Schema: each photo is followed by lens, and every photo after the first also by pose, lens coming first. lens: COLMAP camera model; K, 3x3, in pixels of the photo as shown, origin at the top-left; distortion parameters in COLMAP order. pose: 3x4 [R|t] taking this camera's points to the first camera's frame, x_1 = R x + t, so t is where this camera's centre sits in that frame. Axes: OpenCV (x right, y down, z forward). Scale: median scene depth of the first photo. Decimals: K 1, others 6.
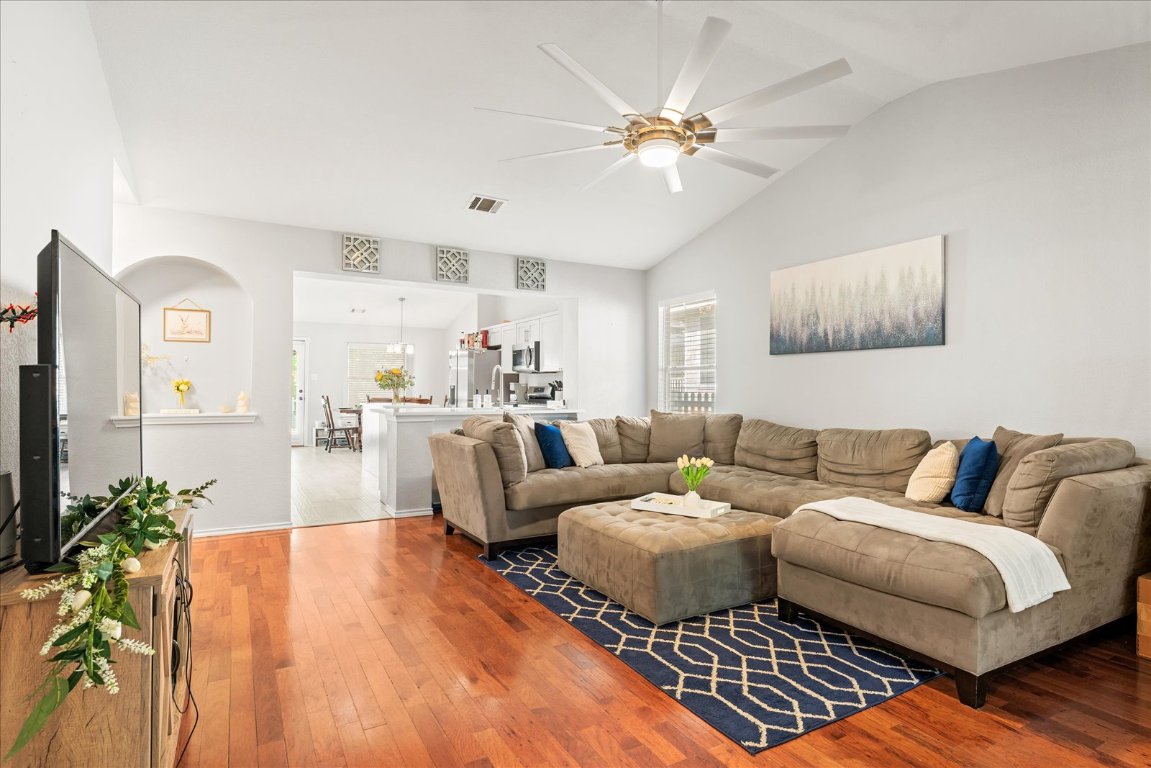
lens RADIAL K [[591.9, 0, 575.5], [0, 591.9, 384.0], [0, 0, 1]] dist [-0.000808, -0.000391]
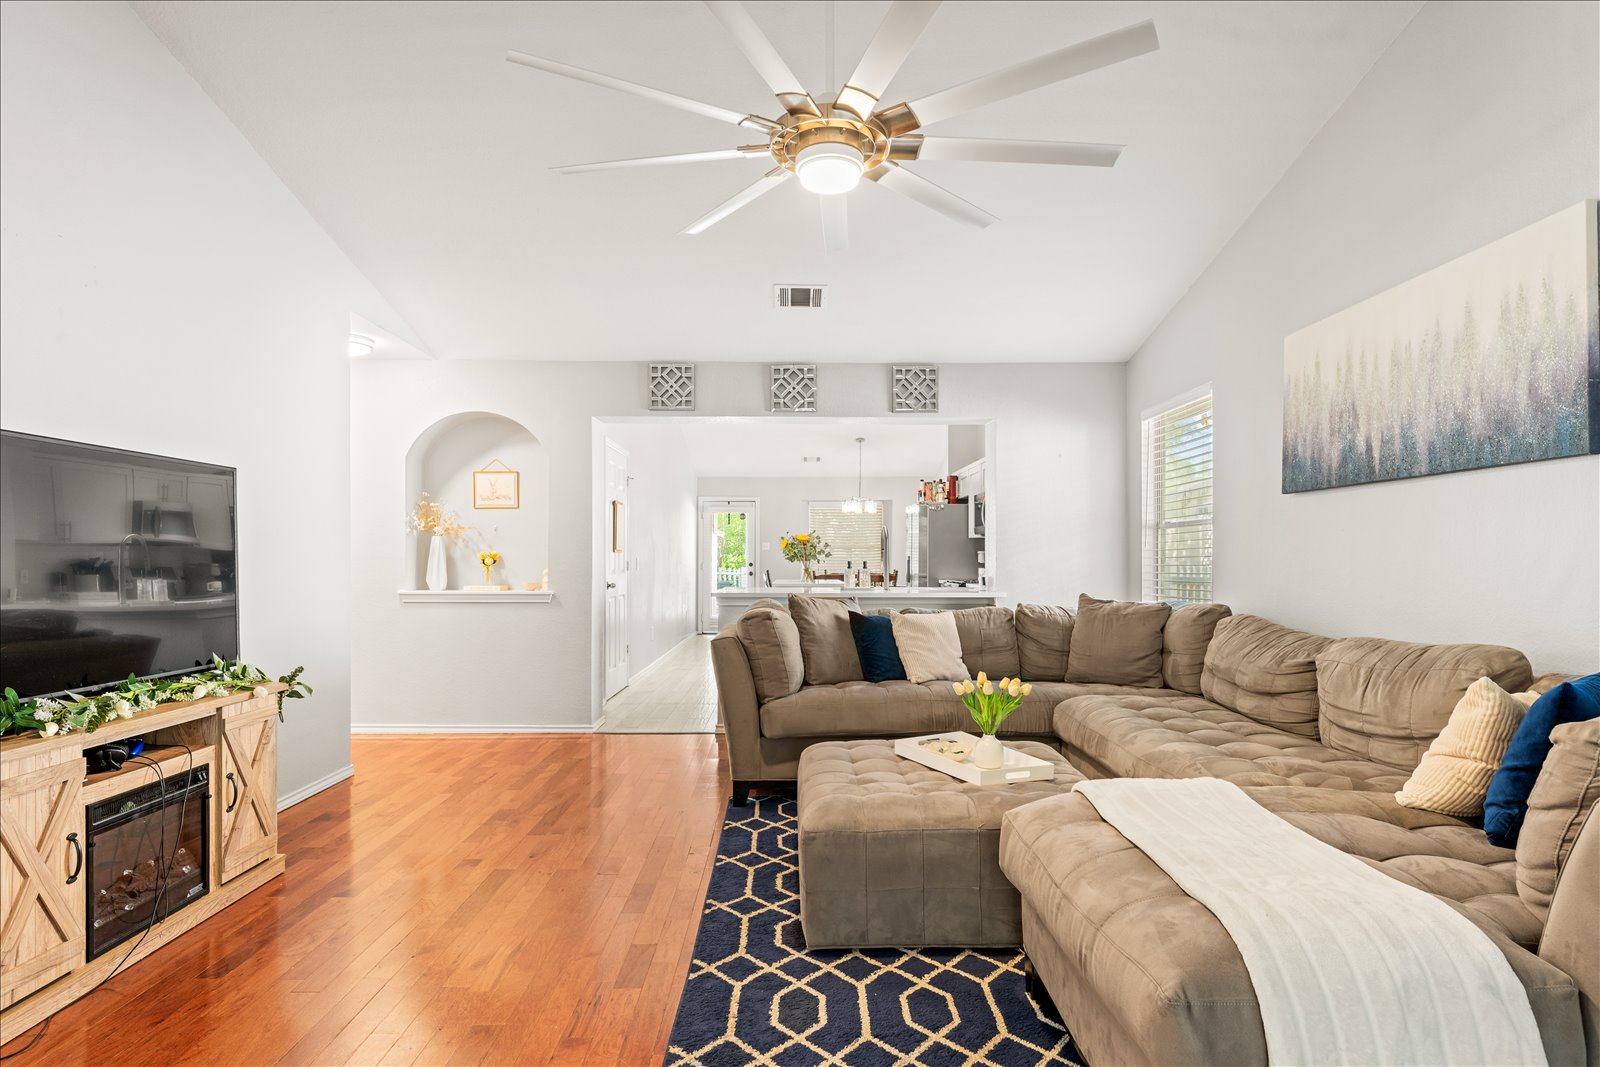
lens RADIAL K [[821.2, 0, 798.6], [0, 821.2, 558.5], [0, 0, 1]] dist [-0.000834, 0.000258]
pose [[0.873822, -0.006103, -0.486208, 0.342587], [0.008921, 0.999954, 0.003481, 0.002225], [0.486164, -0.007379, 0.873836, 0.164143]]
